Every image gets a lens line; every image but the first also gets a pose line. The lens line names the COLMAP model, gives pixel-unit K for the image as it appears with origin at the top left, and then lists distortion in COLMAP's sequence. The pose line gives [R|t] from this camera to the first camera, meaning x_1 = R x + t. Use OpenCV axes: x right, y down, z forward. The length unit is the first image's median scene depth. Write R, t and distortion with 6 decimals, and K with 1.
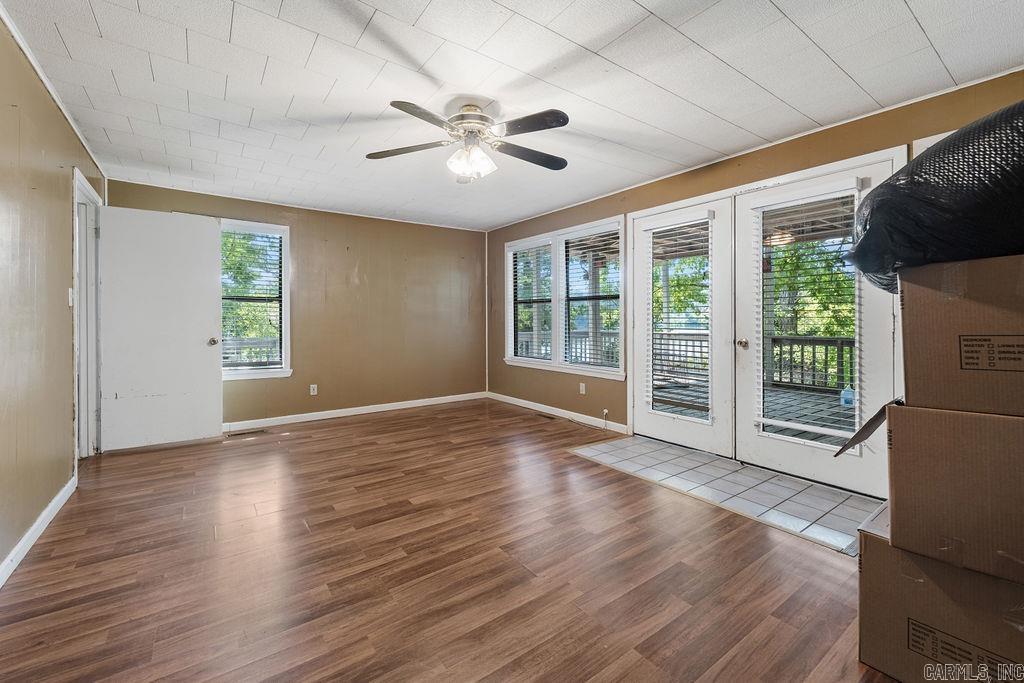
lens RADIAL K [[421.1, 0, 509.7], [0, 421.1, 323.8], [0, 0, 1]] dist [0.001673, 0.000196]
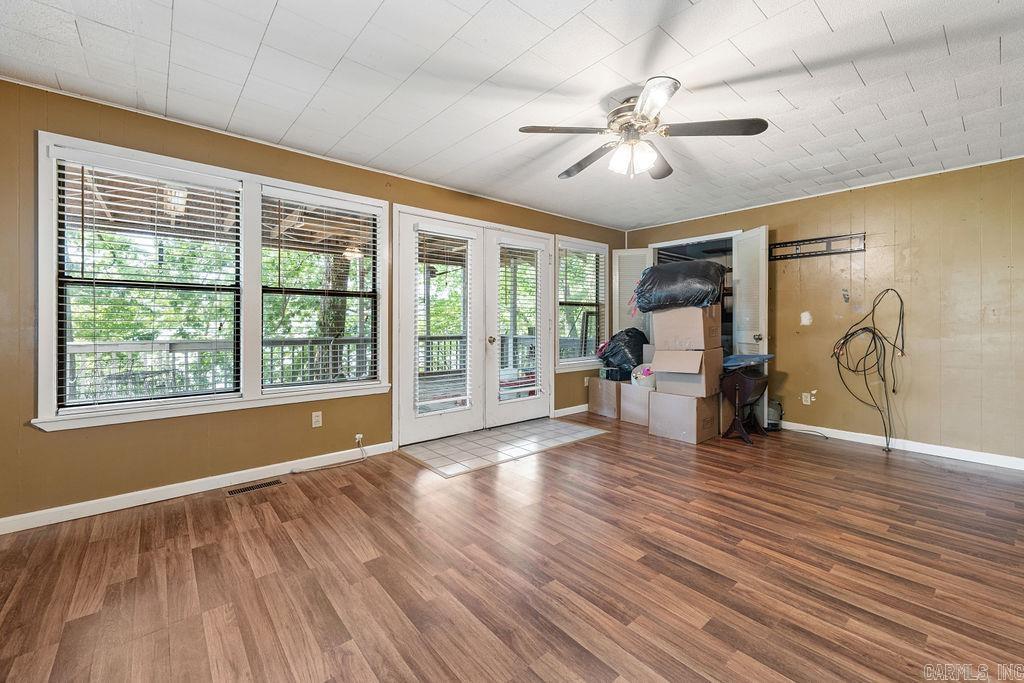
lens RADIAL K [[421.1, 0, 509.7], [0, 421.1, 323.8], [0, 0, 1]] dist [0.001673, 0.000196]
pose [[-0.072979, -0.002475, 0.997330, -0.865726], [0.010462, 0.999940, 0.003247, -0.009124], [-0.997279, 0.010671, -0.072948, 1.133918]]
